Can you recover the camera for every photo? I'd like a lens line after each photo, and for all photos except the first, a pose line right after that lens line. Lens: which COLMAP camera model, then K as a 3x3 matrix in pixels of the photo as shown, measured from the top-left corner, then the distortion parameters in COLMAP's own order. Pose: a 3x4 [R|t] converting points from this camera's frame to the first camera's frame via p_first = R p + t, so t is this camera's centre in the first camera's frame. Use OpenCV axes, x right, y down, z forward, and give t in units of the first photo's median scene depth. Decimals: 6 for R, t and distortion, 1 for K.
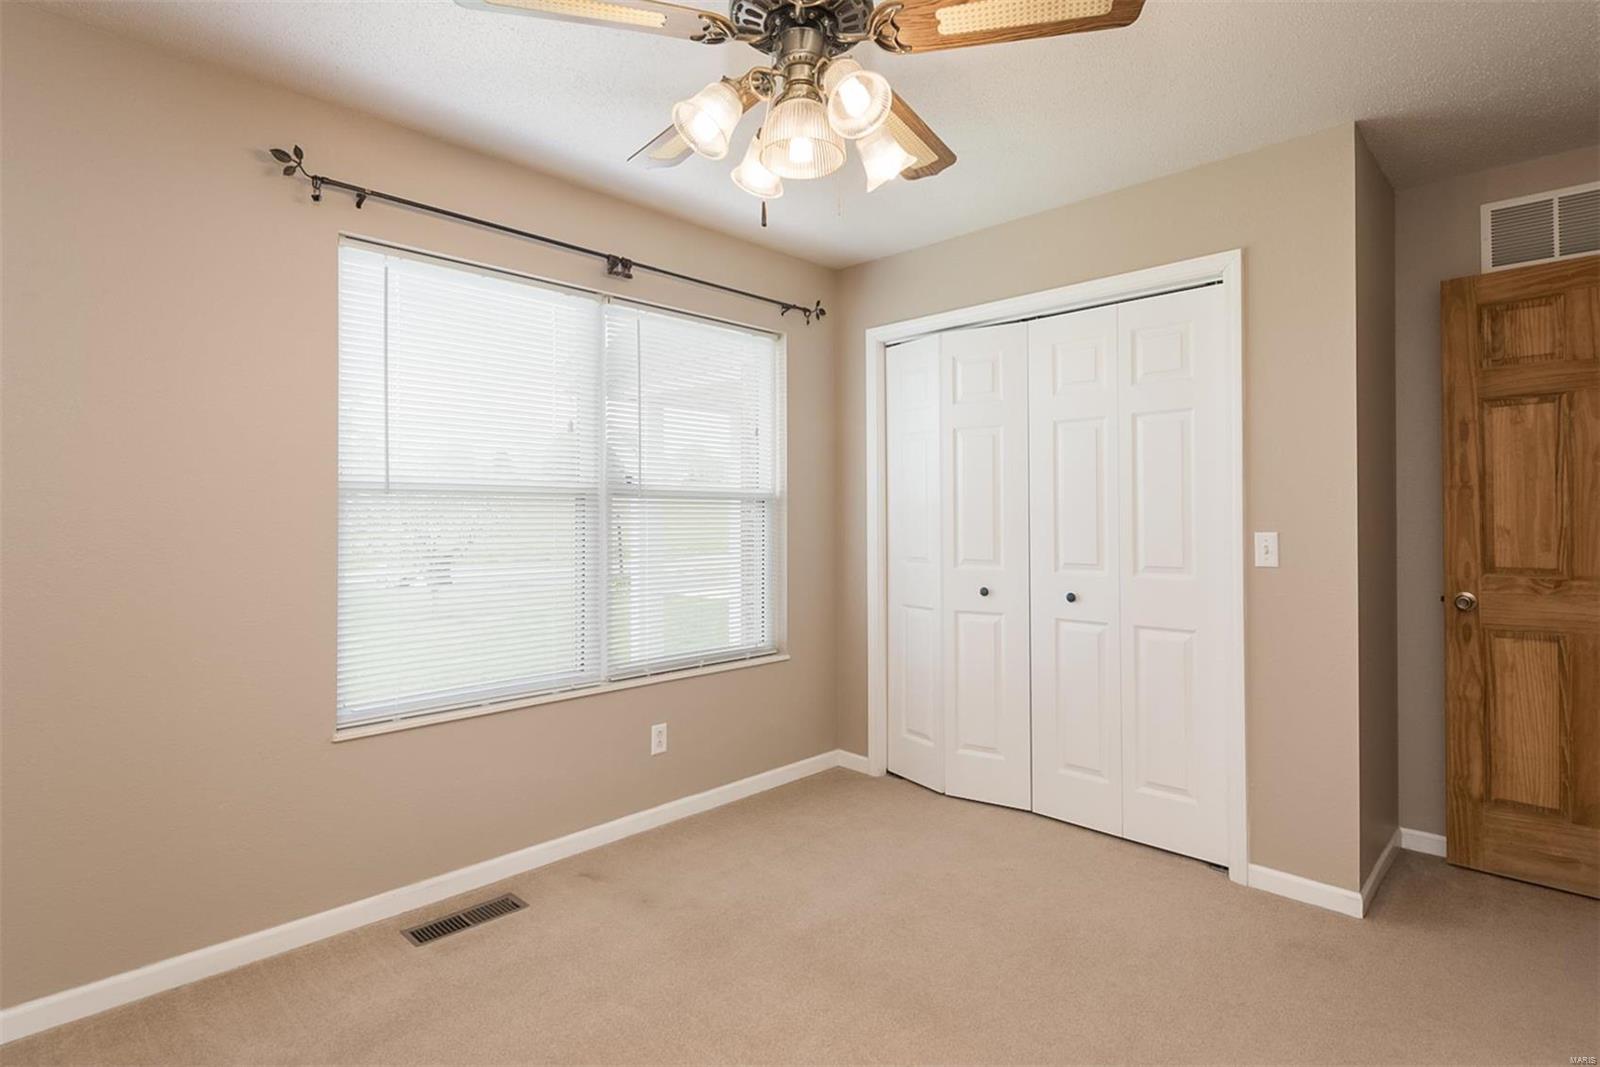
lens RADIAL K [[773.5, 0, 802.4], [0, 773.5, 522.5], [0, 0, 1]] dist [0.001064, -0.000005]
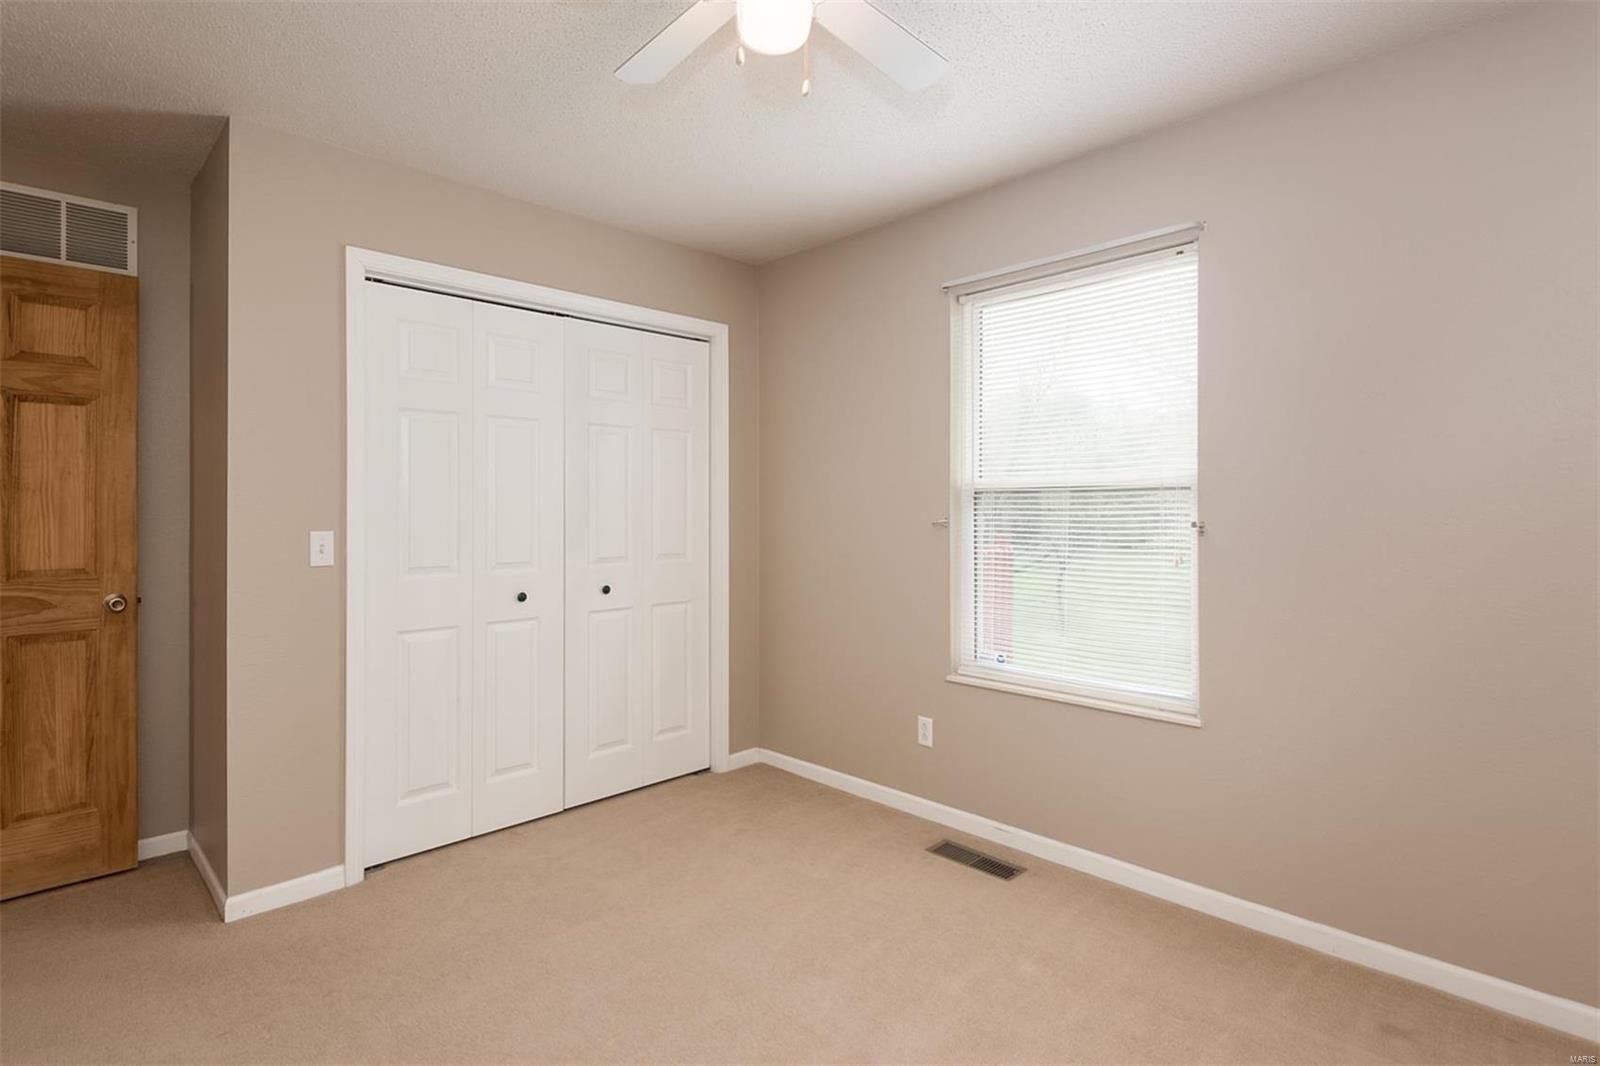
lens RADIAL K [[773.5, 0, 802.4], [0, 773.5, 522.7], [0, 0, 1]] dist [0.001064, -0.000005]
pose [[0.021949, -0.006871, 0.999735, -0.602452], [0.007412, 0.999950, 0.006709, -0.001255], [-0.999732, 0.007262, 0.021999, 0.583004]]
